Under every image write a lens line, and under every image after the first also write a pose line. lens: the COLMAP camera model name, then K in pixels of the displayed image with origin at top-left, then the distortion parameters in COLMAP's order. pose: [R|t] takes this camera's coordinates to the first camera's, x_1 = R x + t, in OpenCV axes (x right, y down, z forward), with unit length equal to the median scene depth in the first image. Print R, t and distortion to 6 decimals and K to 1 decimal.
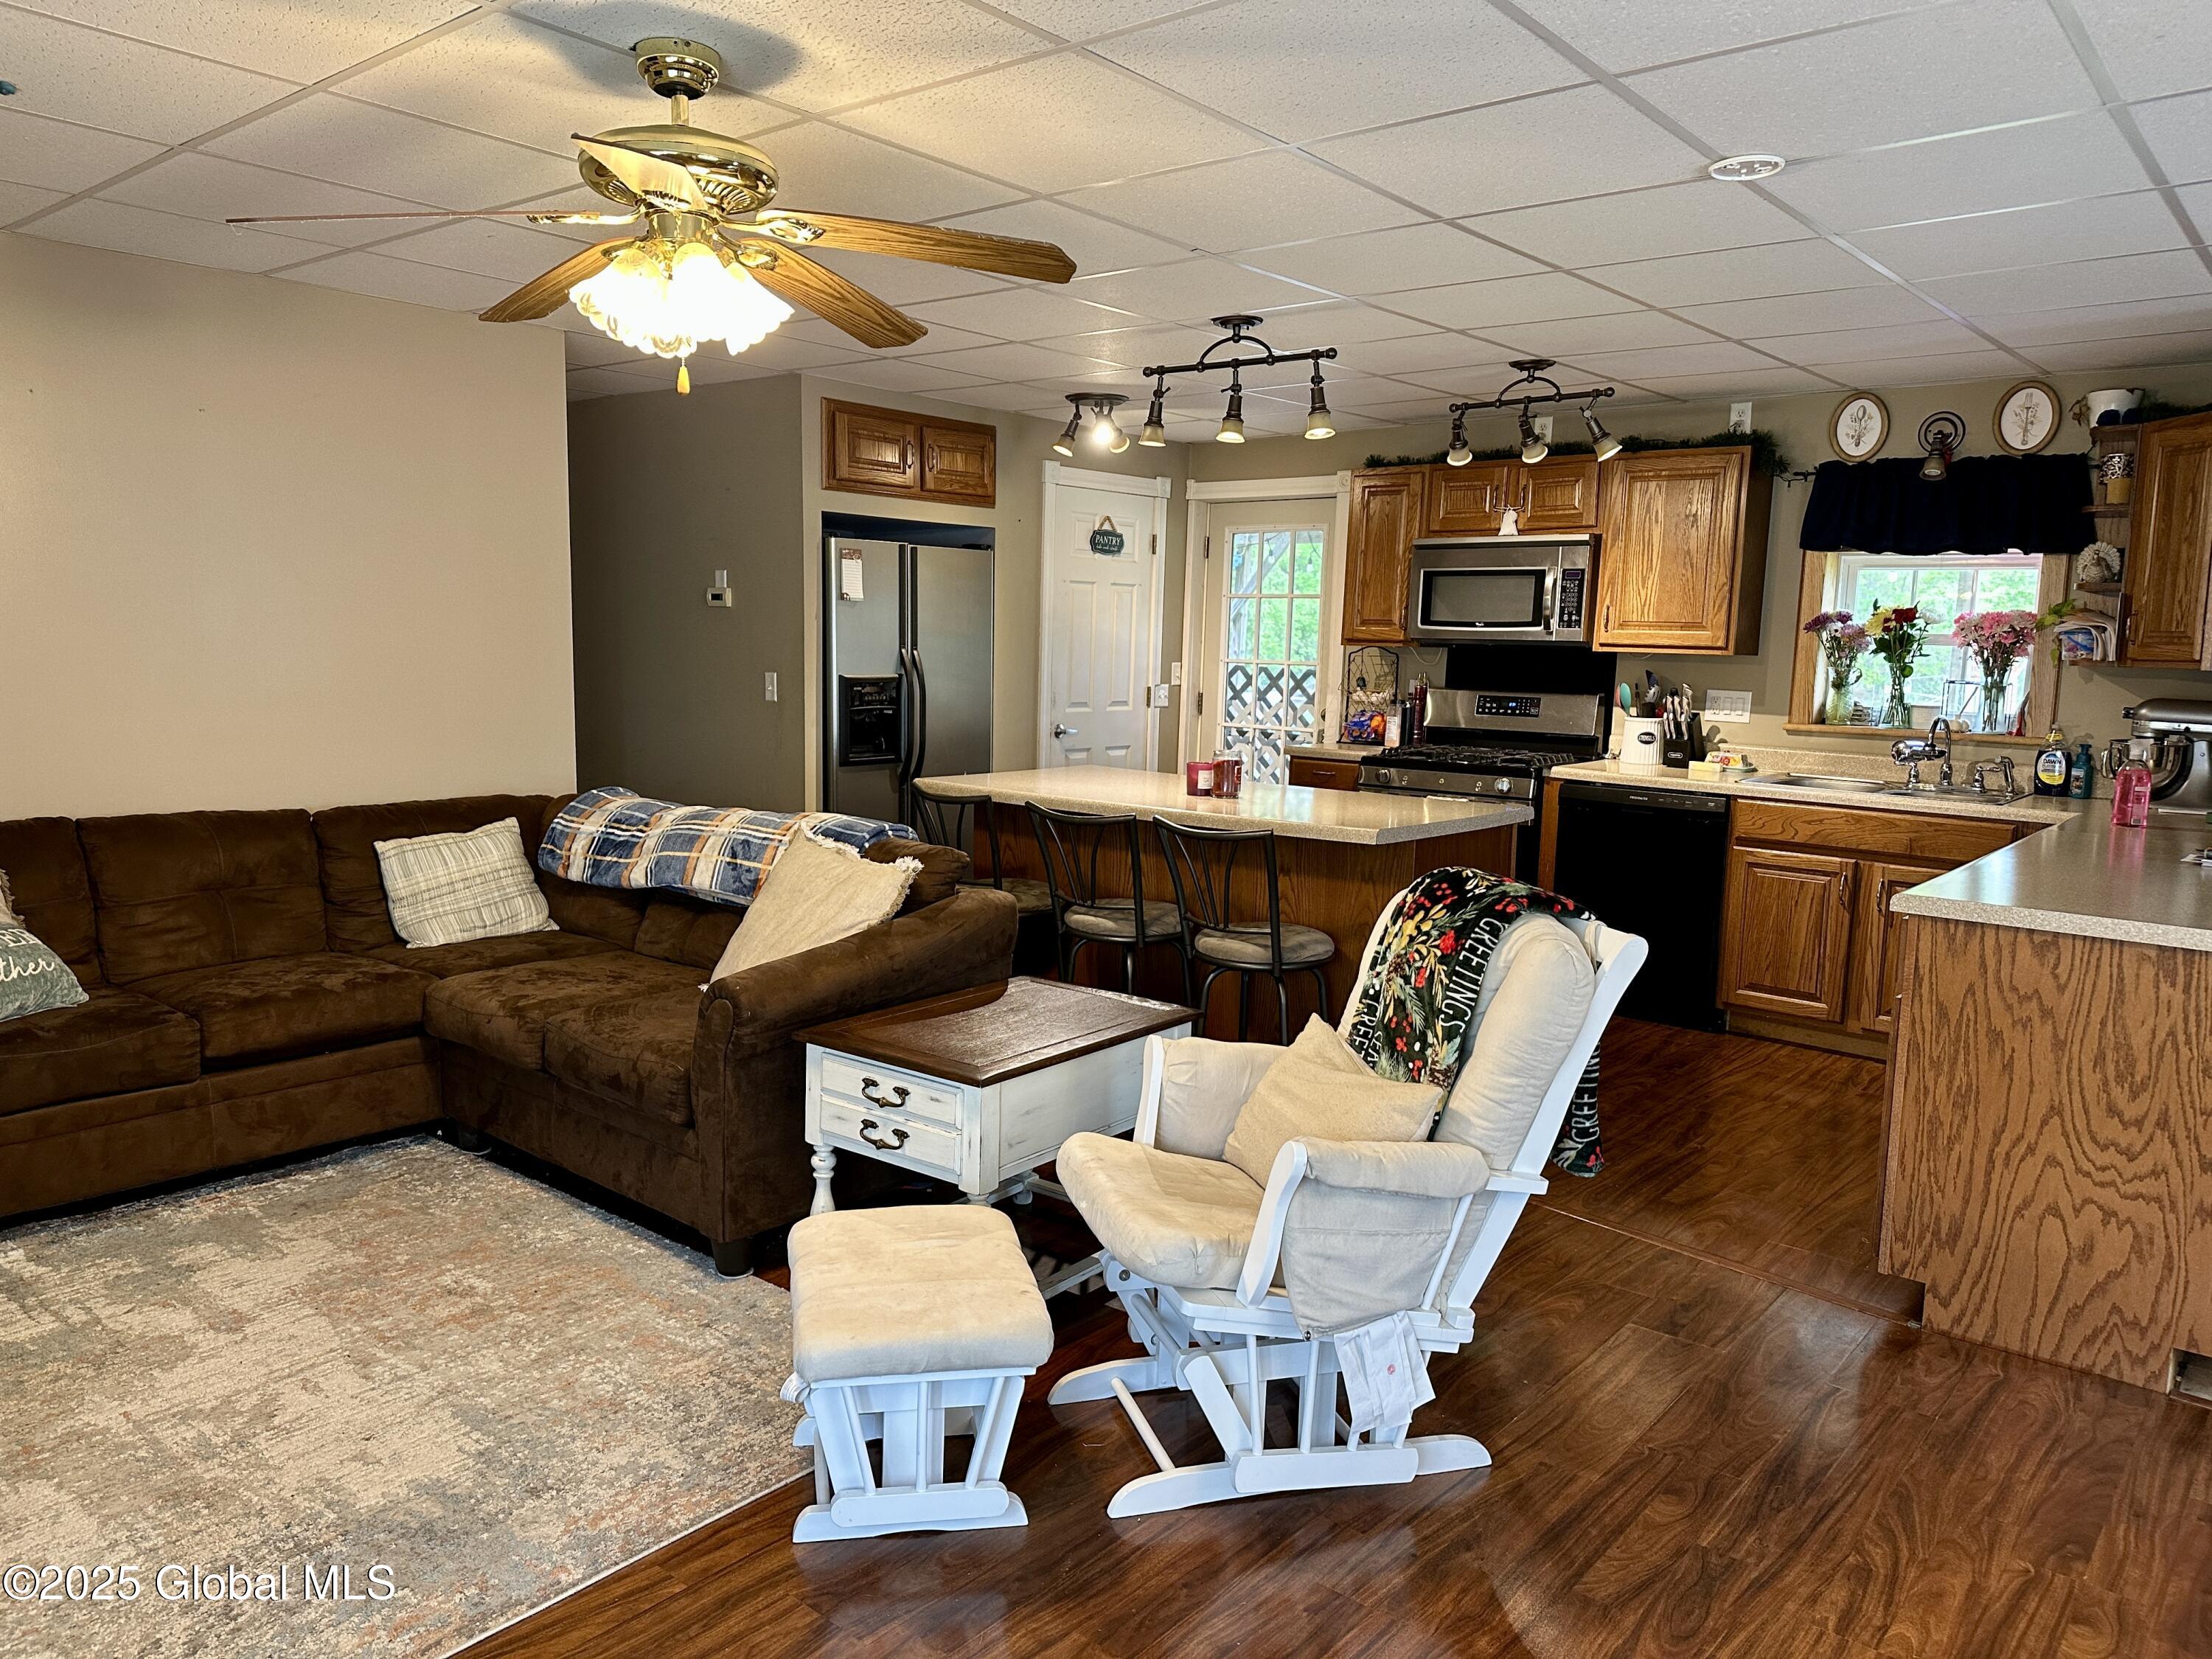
lens RADIAL K [[1556.6, 0, 1084.1], [0, 1556.6, 825.5], [0, 0, 1]] dist [0.036143, -0.044958]
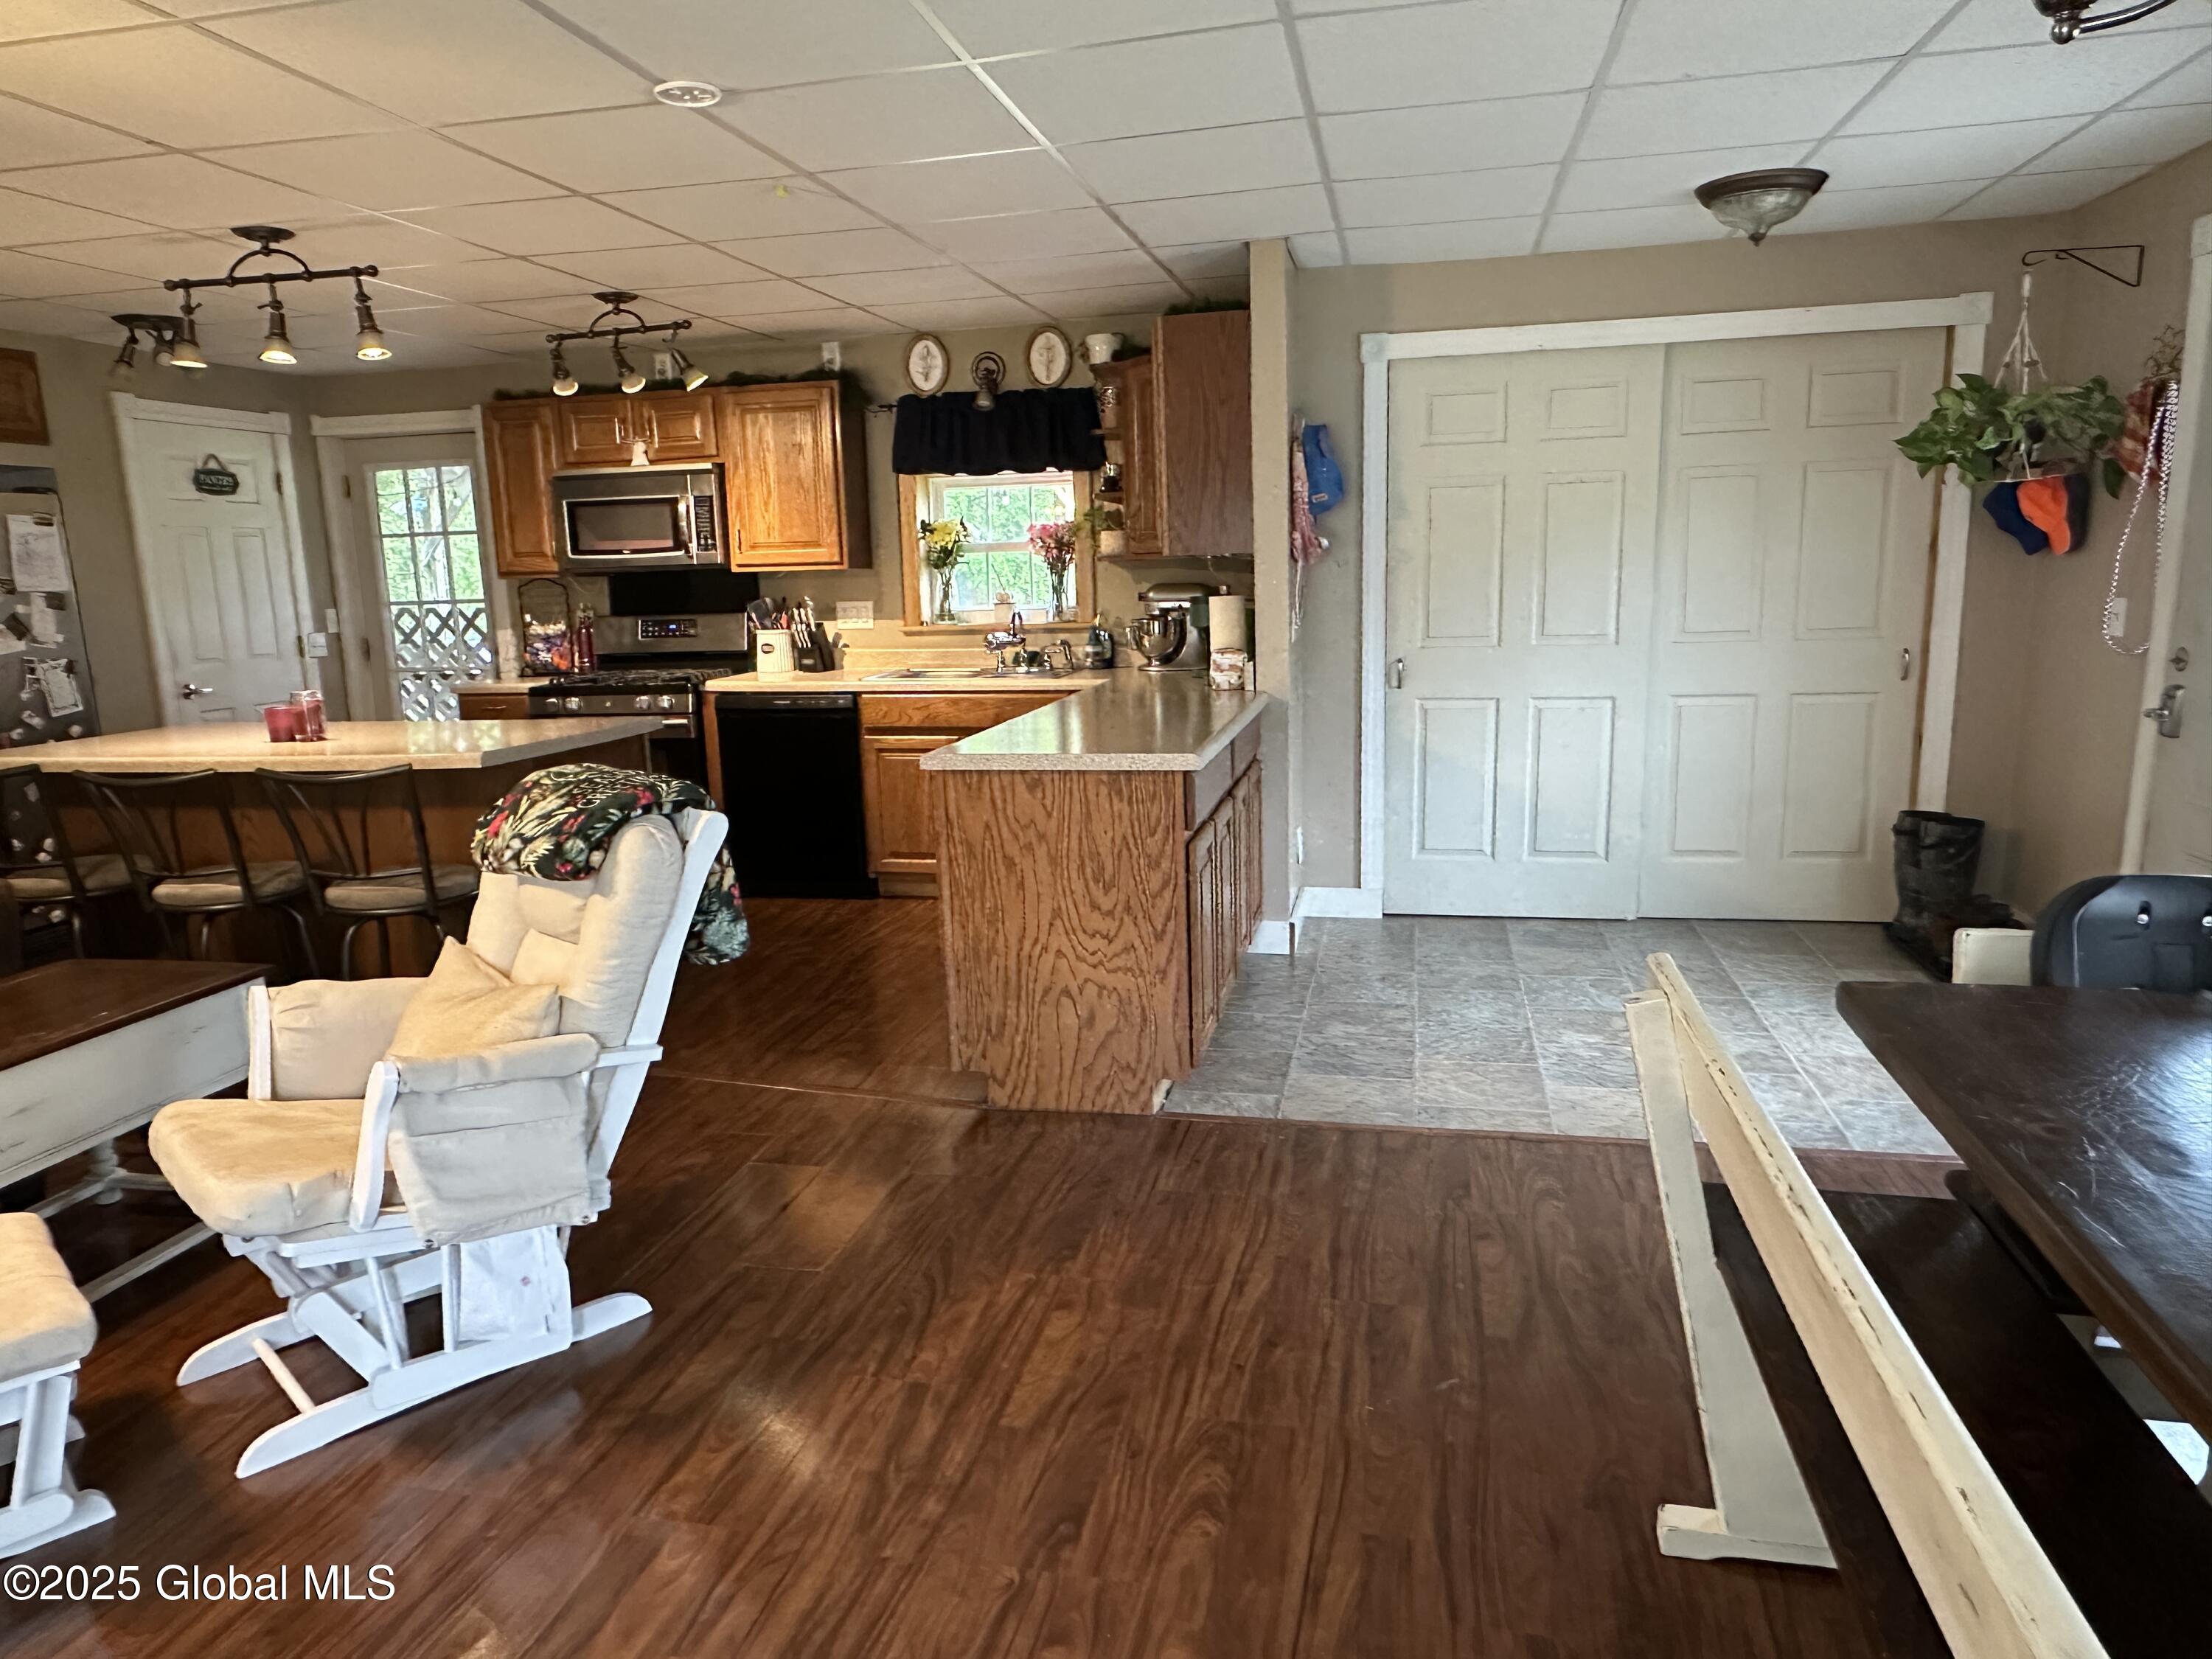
lens RADIAL K [[1423.5, 0, 1092.5], [0, 1423.5, 862.1], [0, 0, 1]] dist [-0.006314, 0.003749]
pose [[0.882731, -0.143119, 0.447552, 0.085399], [0.108778, 0.988853, 0.101668, 0.017548], [-0.457114, -0.041062, 0.888460, -0.007113]]
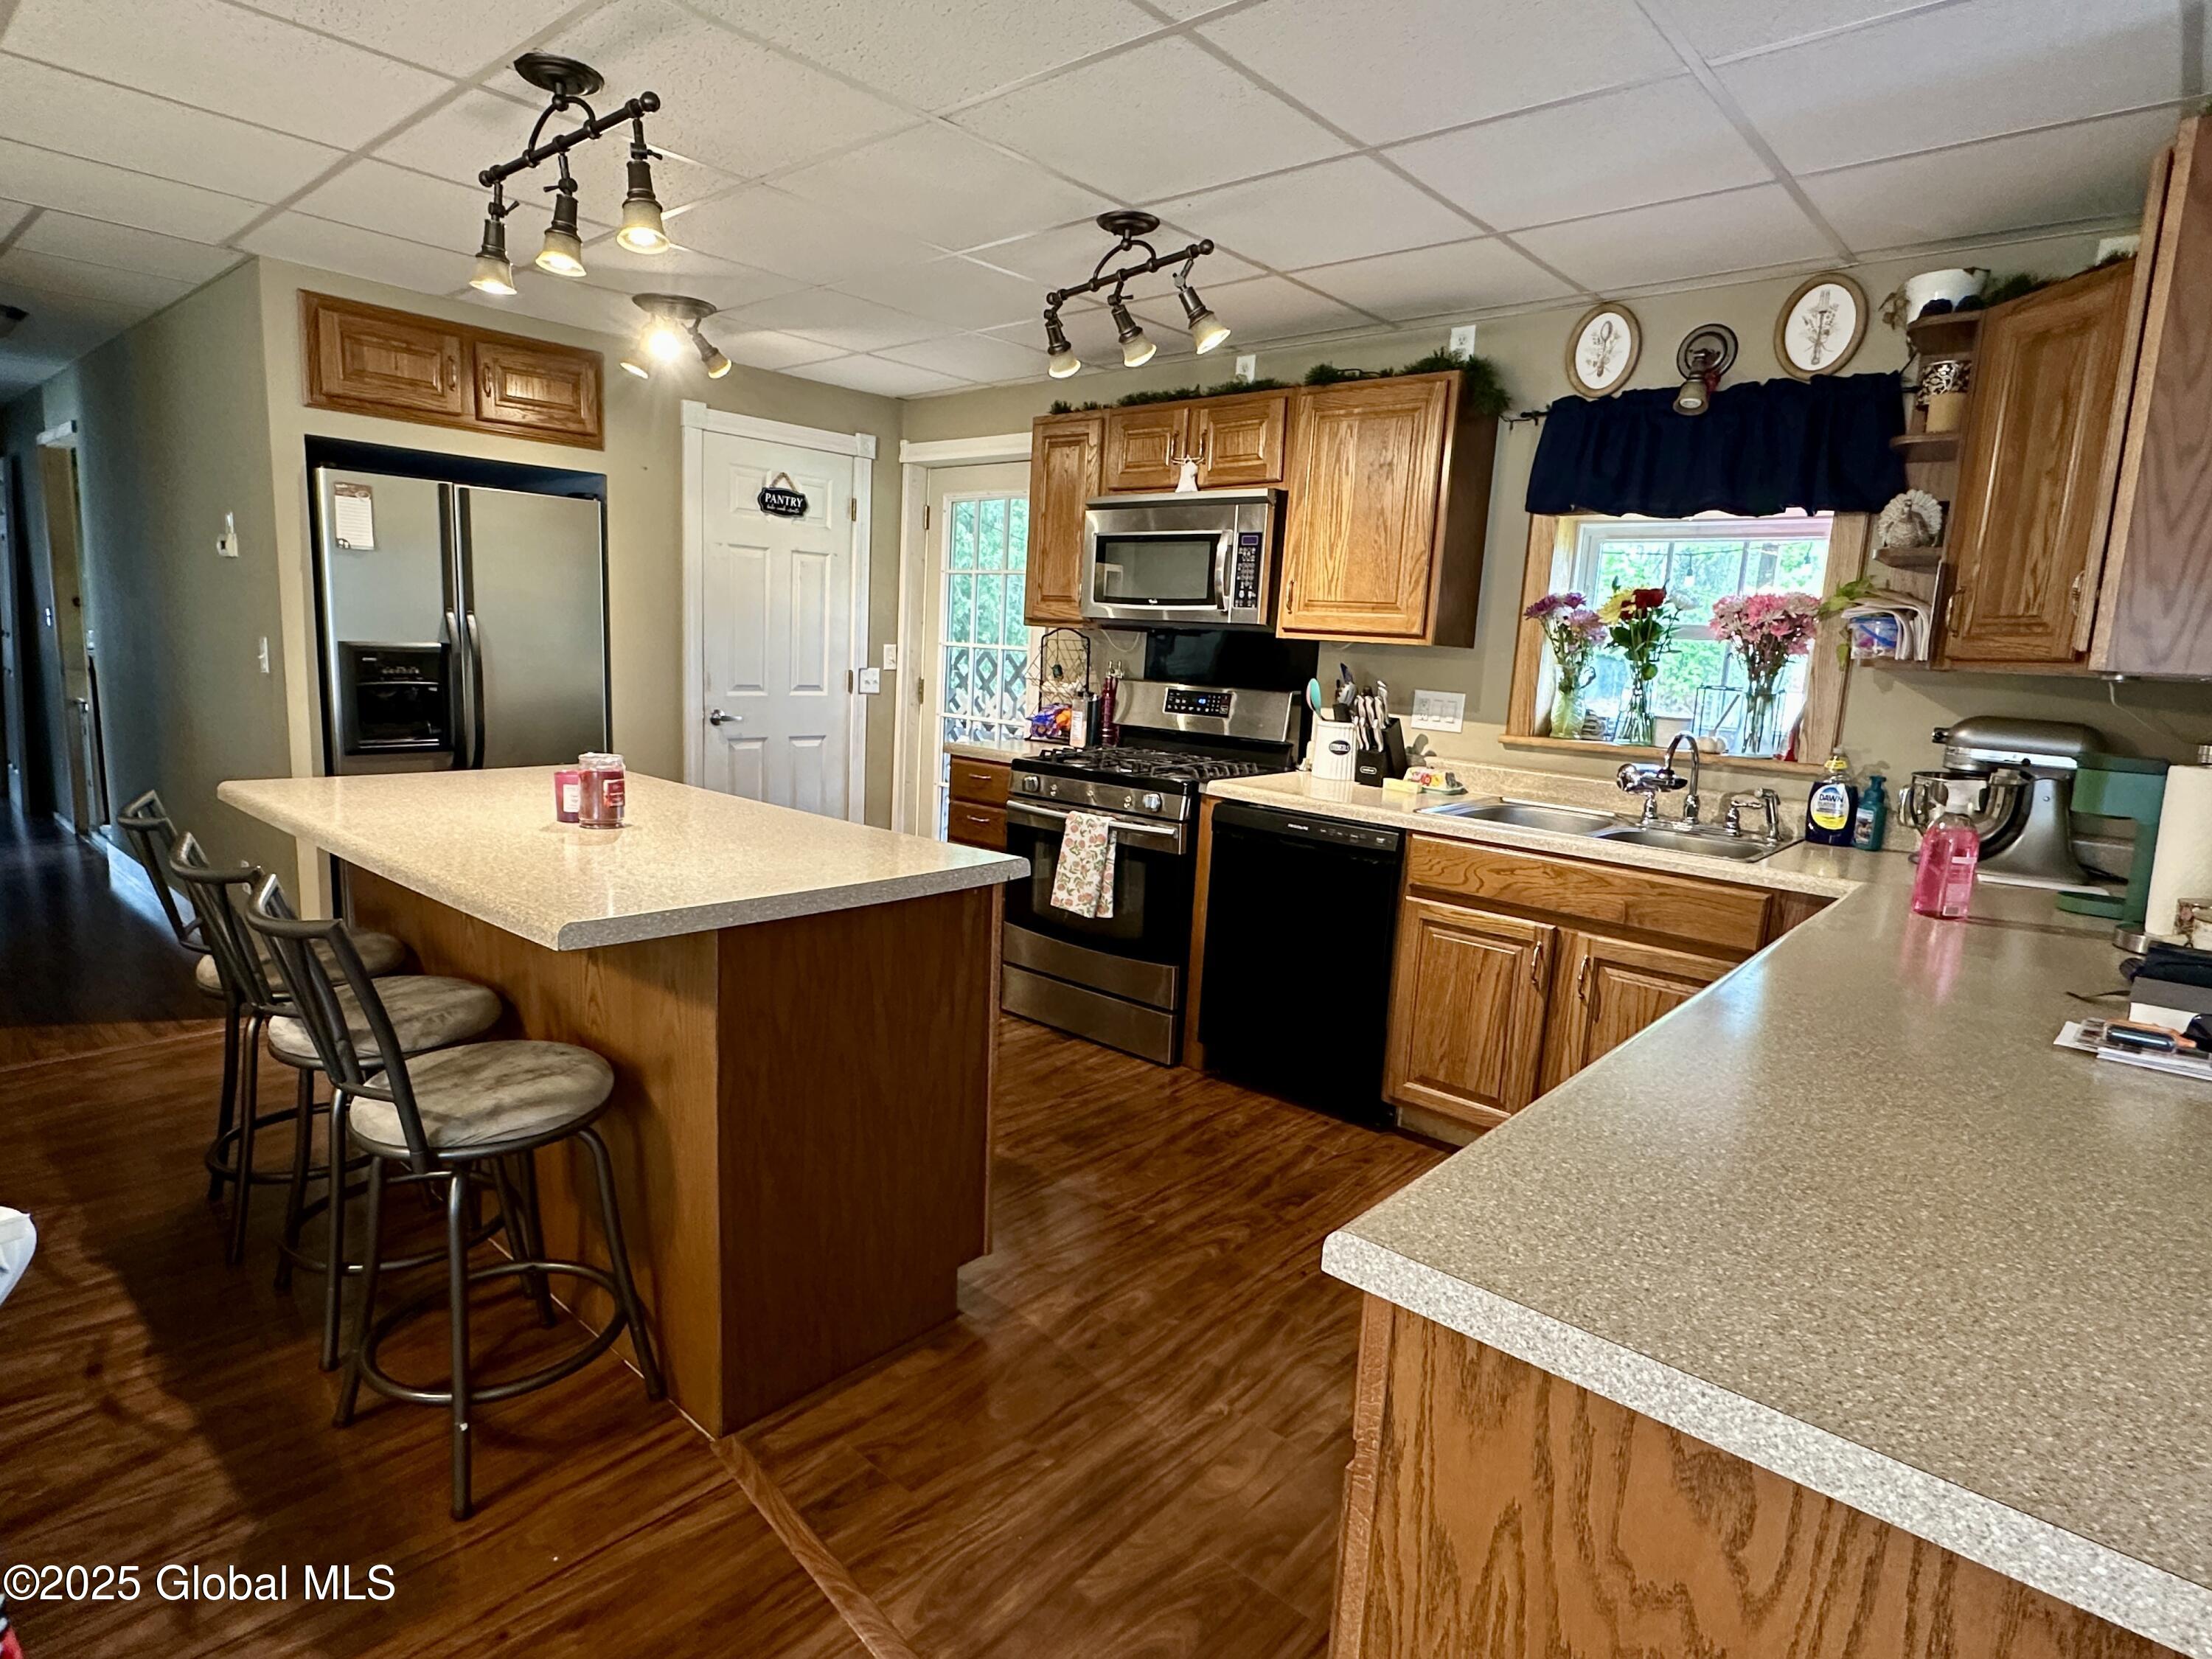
lens RADIAL K [[1185.3, 0, 1106.0], [0, 1185.3, 829.5], [0, 0, 1]] dist [0.001437, 0.001378]
pose [[0.999558, 0.028548, -0.008261, 0.282250], [-0.028233, 0.998952, 0.036034, -0.036593], [0.009281, -0.035785, 0.999316, 0.439801]]
